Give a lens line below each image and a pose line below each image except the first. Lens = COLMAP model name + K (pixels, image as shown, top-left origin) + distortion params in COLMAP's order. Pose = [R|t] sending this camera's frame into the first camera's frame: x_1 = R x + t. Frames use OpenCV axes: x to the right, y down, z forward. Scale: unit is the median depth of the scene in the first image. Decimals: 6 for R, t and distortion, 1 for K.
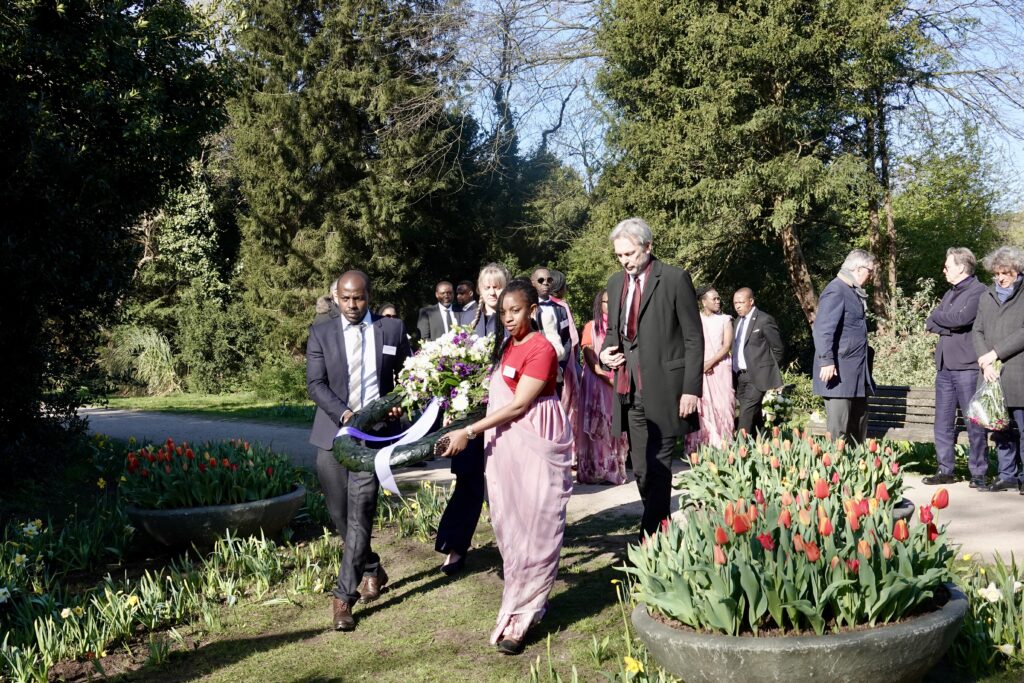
lens RADIAL K [[1314.6, 0, 525.7], [0, 1314.6, 340.8], [0, 0, 1]] dist [0.009166, 0.000000]
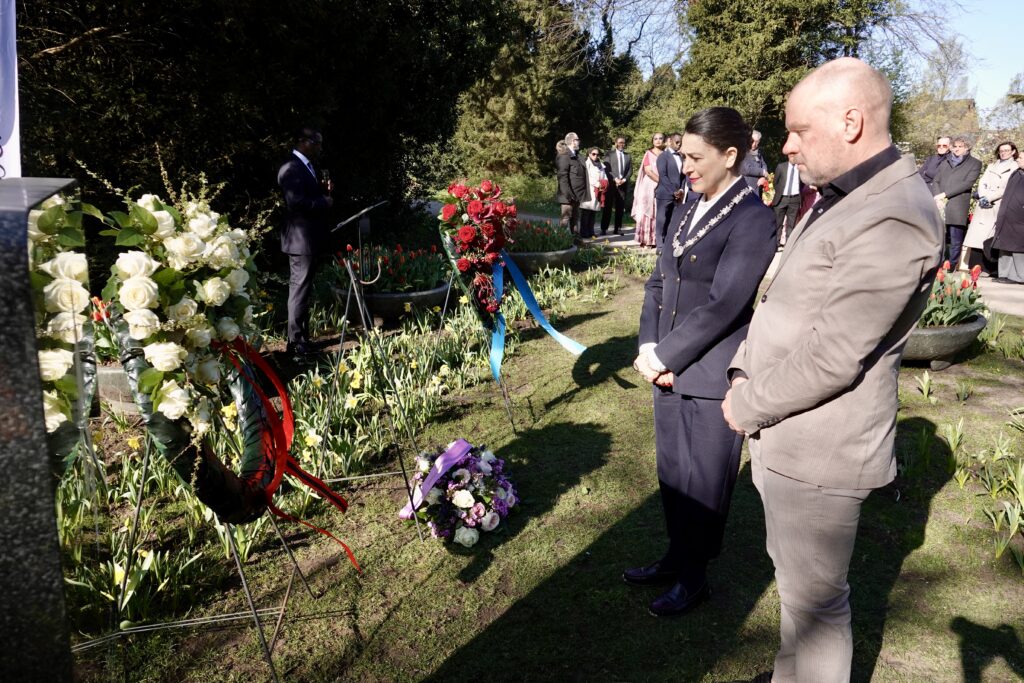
lens RADIAL K [[742.2, 0, 513.1], [0, 742.2, 342.5], [0, 0, 1]] dist [0.006568, -0.006783]
pose [[0.994475, 0.070875, -0.077432, -0.044463], [-0.050909, 0.970735, 0.234696, -0.000988], [0.091800, -0.229458, 0.968980, -0.032521]]
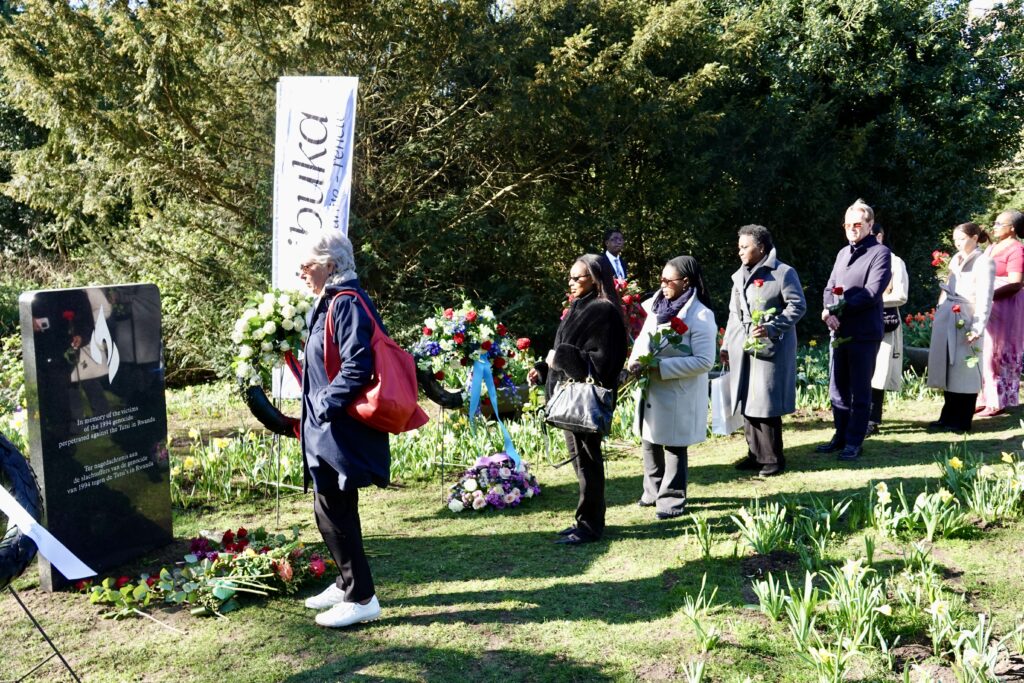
lens RADIAL K [[822.3, 0, 515.4], [0, 822.3, 338.3], [0, 0, 1]] dist [0.011625, -0.001961]
pose [[0.586700, 0.120344, -0.800812, 0.078016], [-0.010002, 0.989898, 0.141431, -0.010059], [0.809743, -0.074968, 0.581976, -0.028901]]
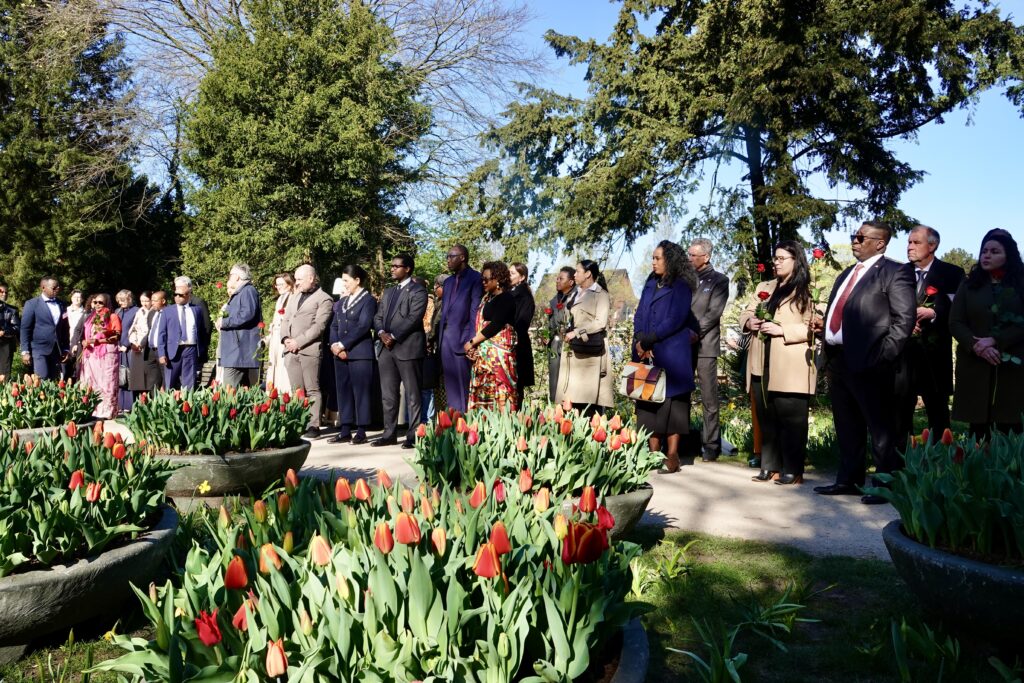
lens RADIAL K [[871.0, 0, 521.3], [0, 871.0, 343.4], [0, 0, 1]] dist [0.012948, -0.011968]
pose [[0.957461, 0.024810, 0.287495, 0.096814], [-0.022794, 0.999687, -0.010358, 0.006121], [-0.287662, 0.003364, 0.957726, -0.027231]]
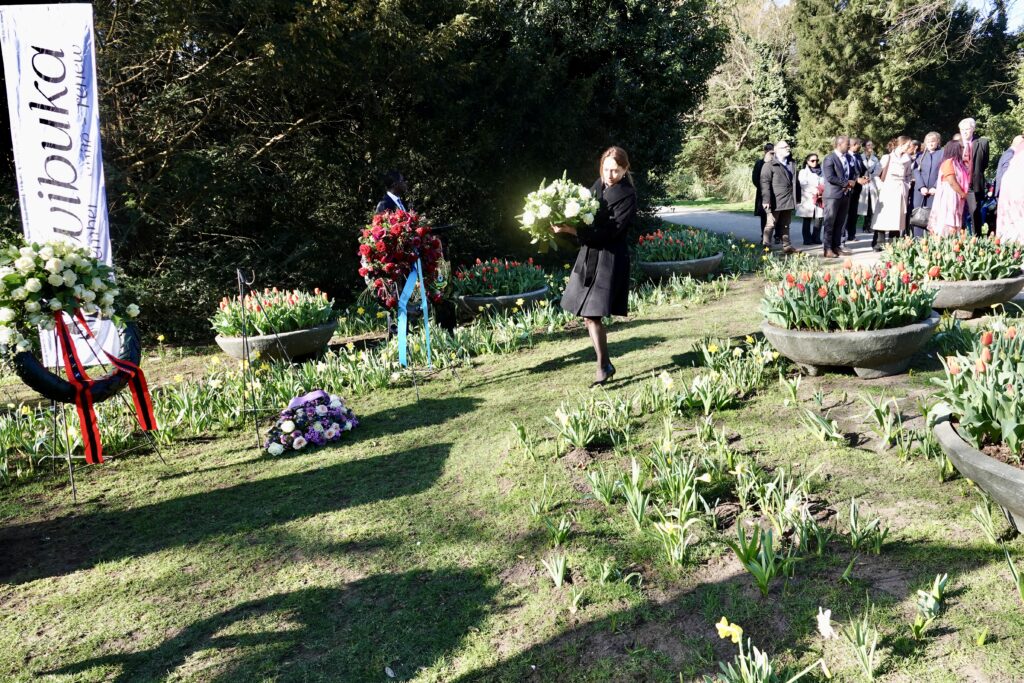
lens RADIAL K [[718.7, 0, 515.0], [0, 718.7, 338.1], [0, 0, 1]] dist [0.006642, 0.001955]
pose [[0.811061, 0.101815, -0.576033, 0.061729], [0.033610, 0.974998, 0.219656, -0.004727], [0.583995, -0.197515, 0.787361, -0.025440]]
